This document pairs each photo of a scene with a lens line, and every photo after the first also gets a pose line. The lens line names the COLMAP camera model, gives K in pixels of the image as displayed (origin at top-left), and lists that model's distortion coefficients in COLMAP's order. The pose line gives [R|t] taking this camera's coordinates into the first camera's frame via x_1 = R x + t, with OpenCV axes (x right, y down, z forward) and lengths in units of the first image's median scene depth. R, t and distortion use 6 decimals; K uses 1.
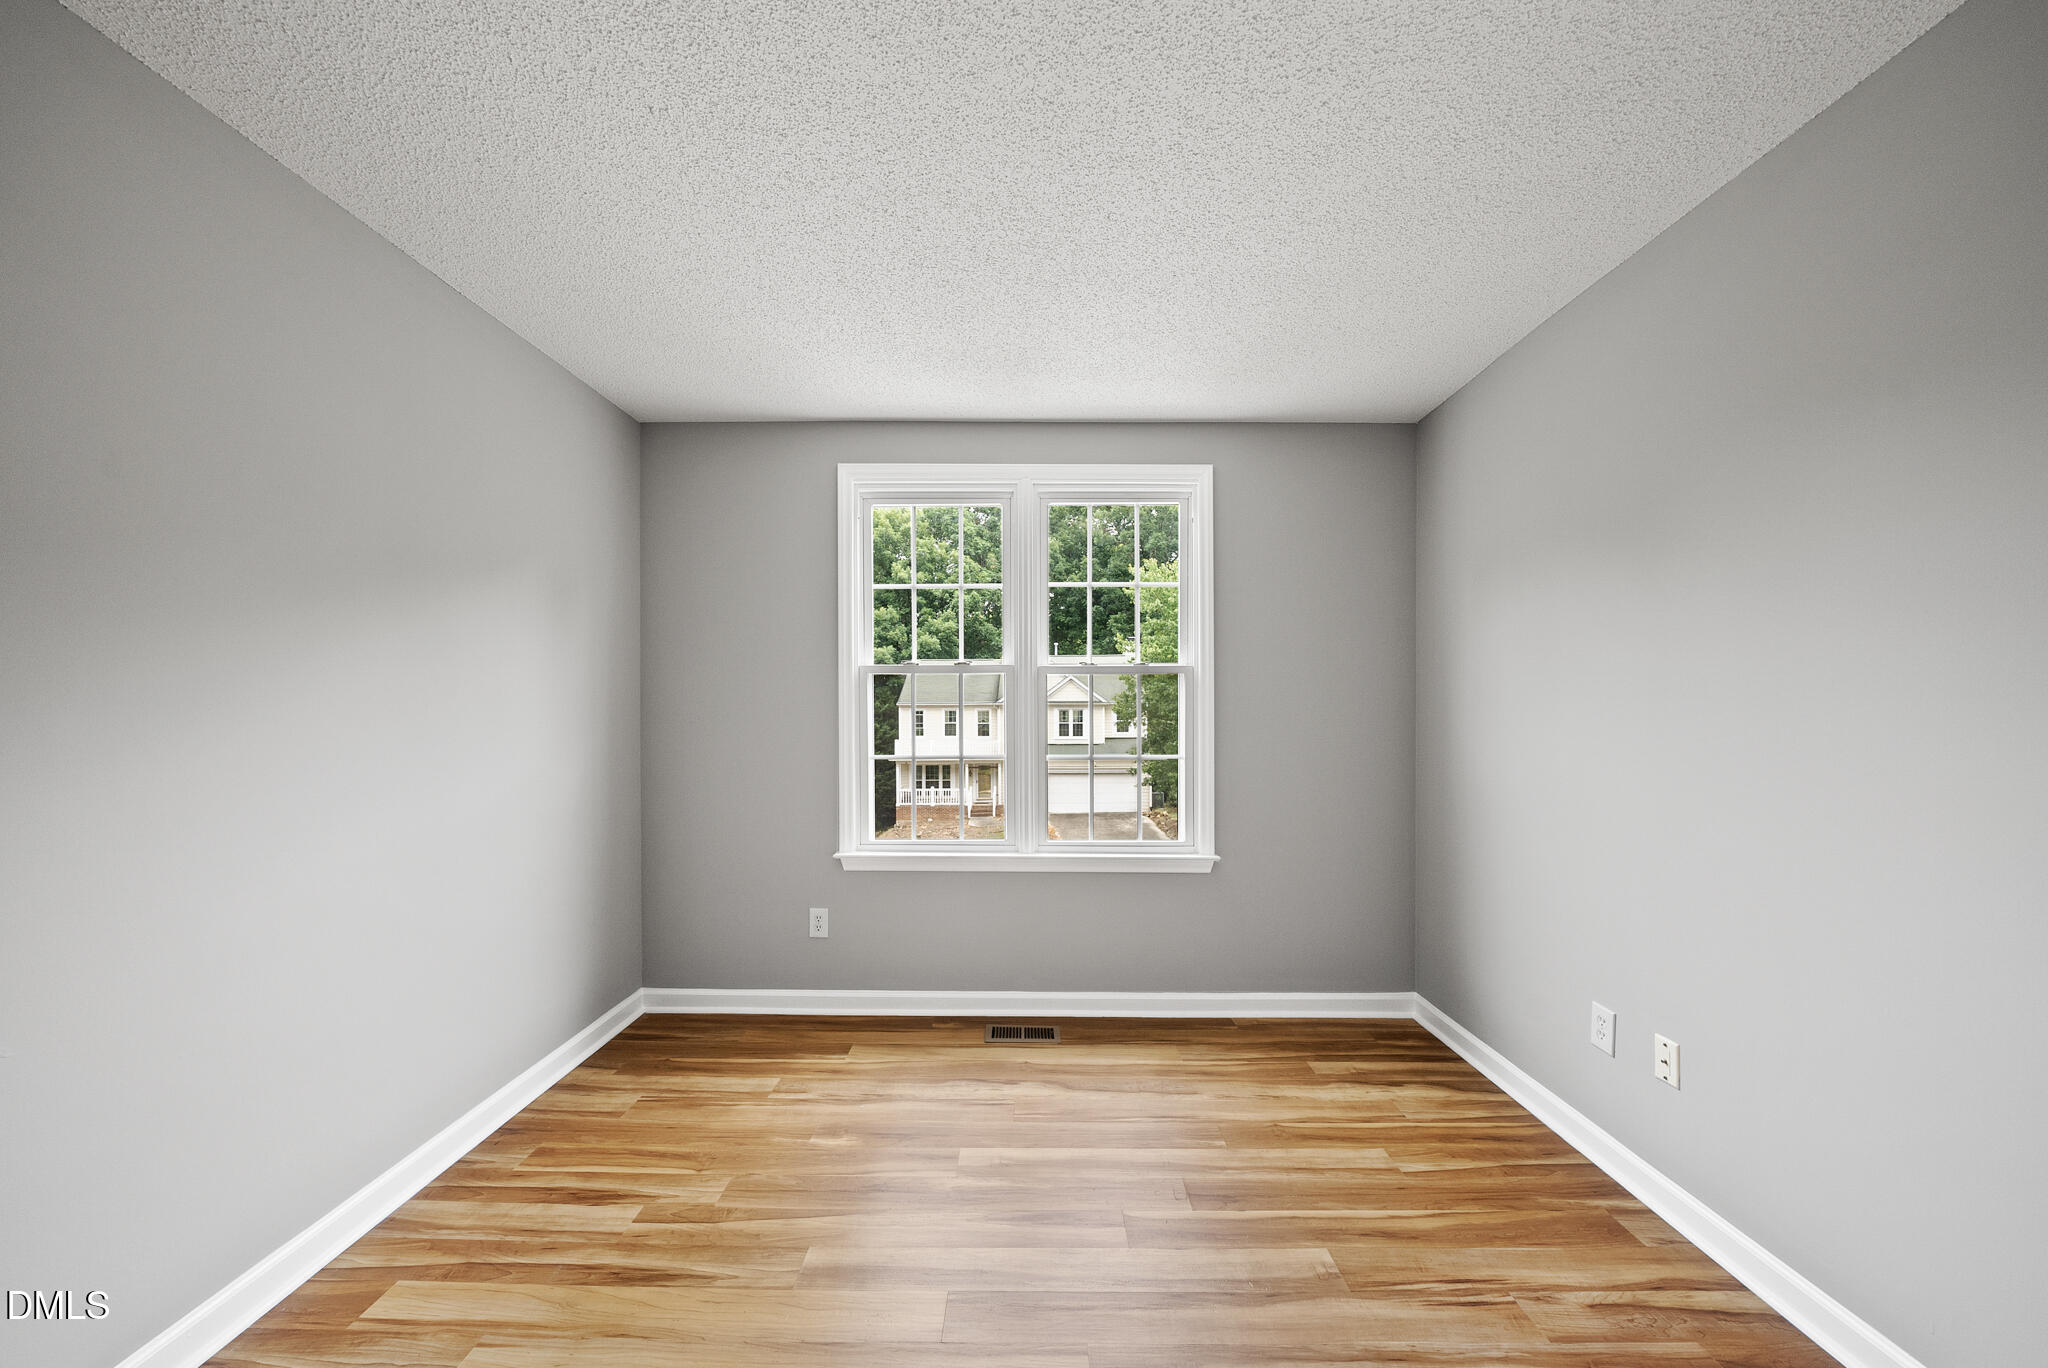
lens RADIAL K [[702.9, 0, 1041.7], [0, 702.9, 714.1], [0, 0, 1]] dist [-0.007427, -0.000014]
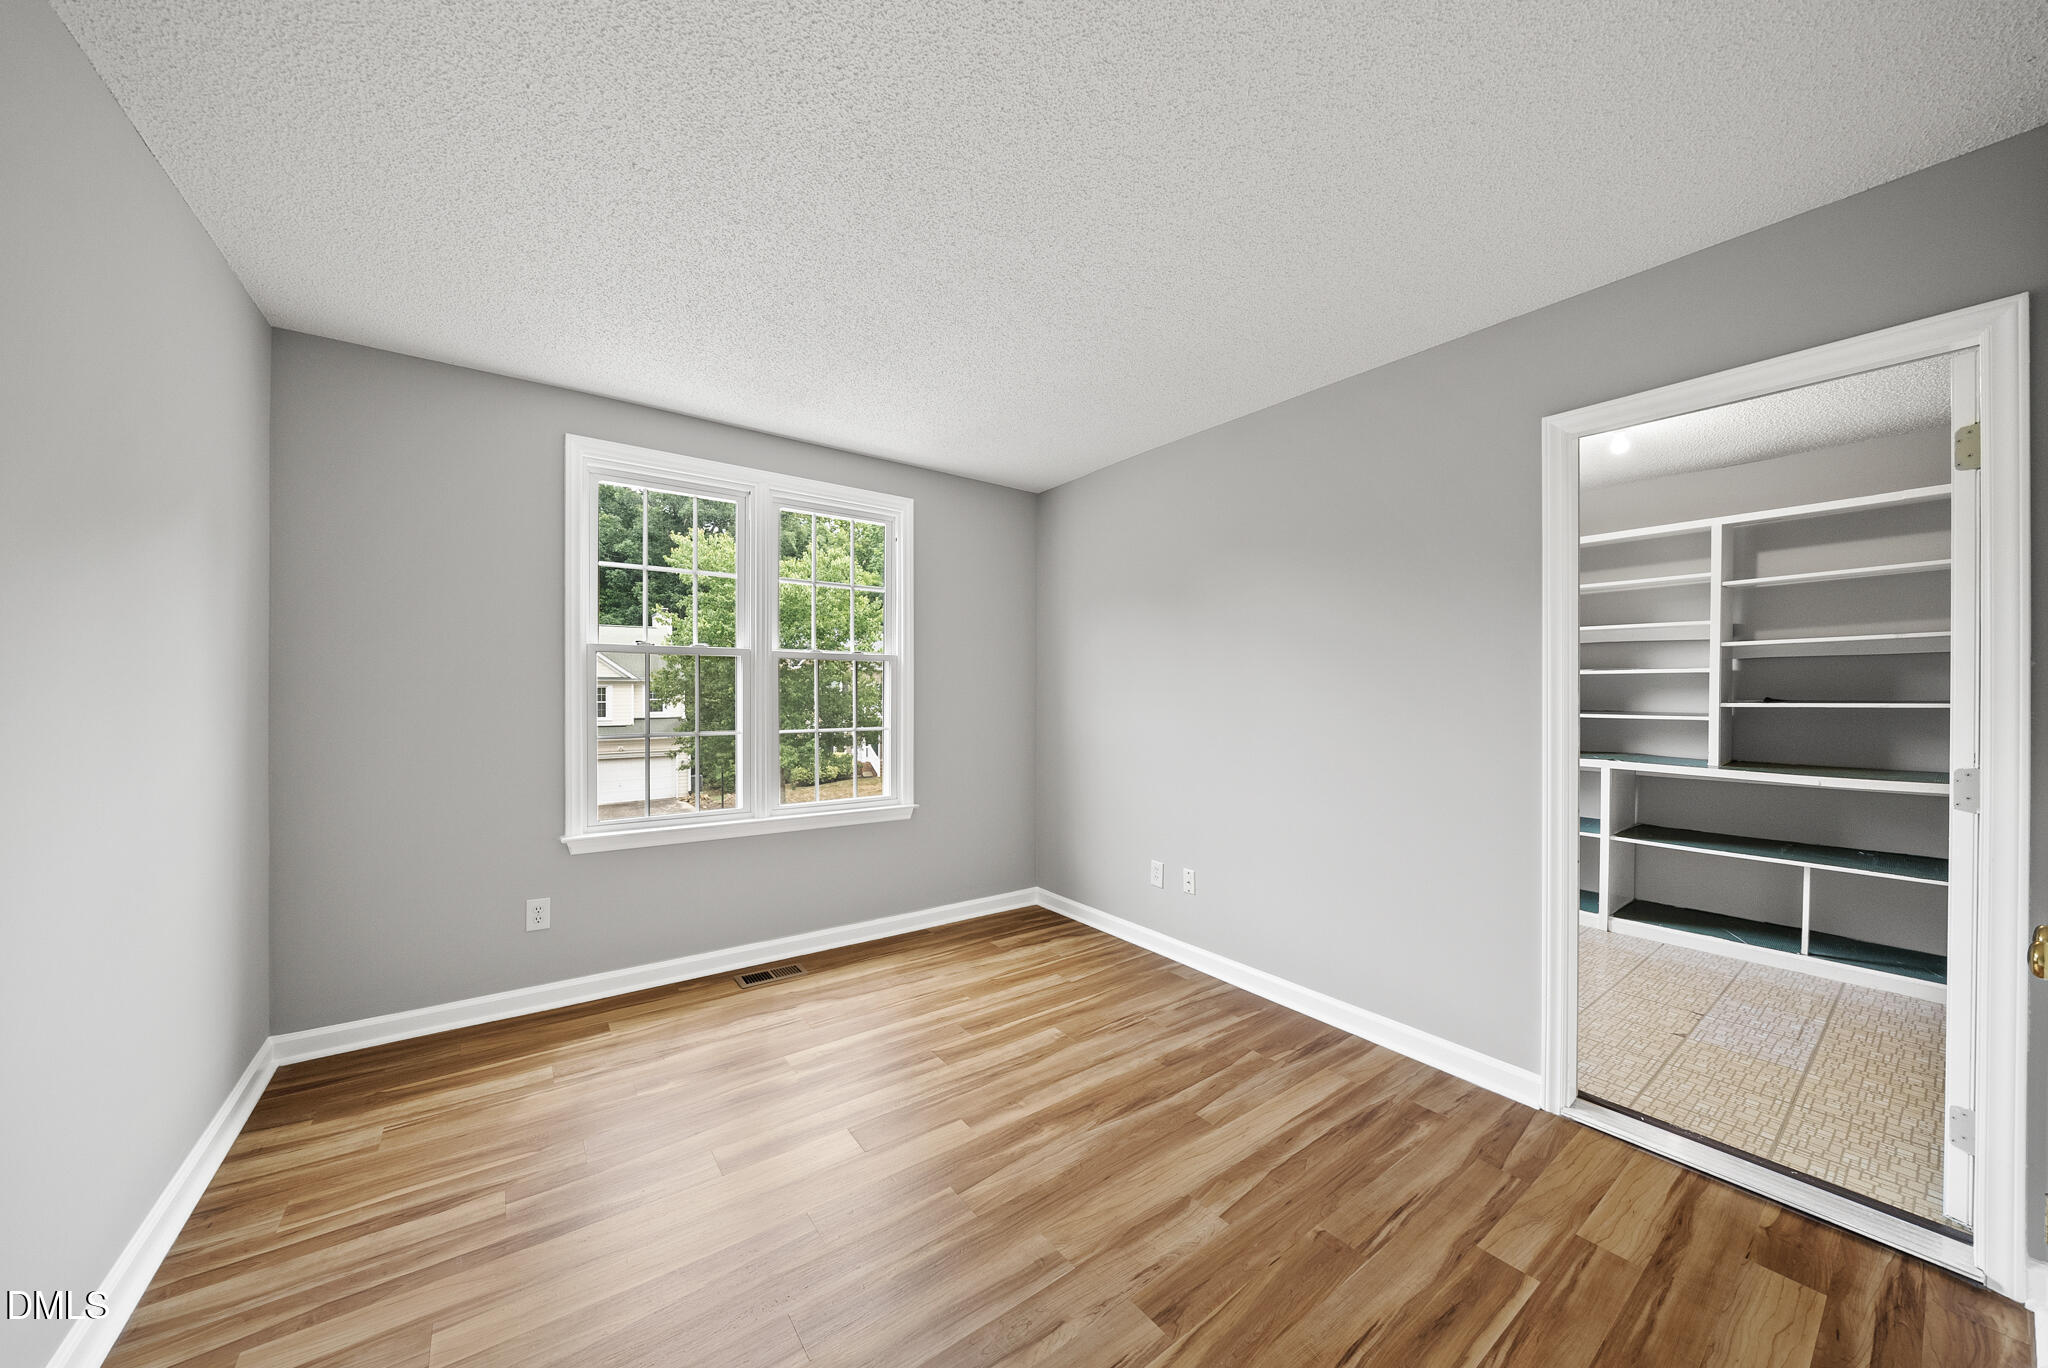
lens RADIAL K [[702.9, 0, 1023.0], [0, 702.9, 691.9], [0, 0, 1]] dist [-0.007427, -0.000014]
pose [[0.801051, 0.002975, 0.598589, -0.422312], [-0.002803, 0.999995, -0.001218, -0.002974], [-0.598590, -0.000702, 0.801055, -0.169371]]
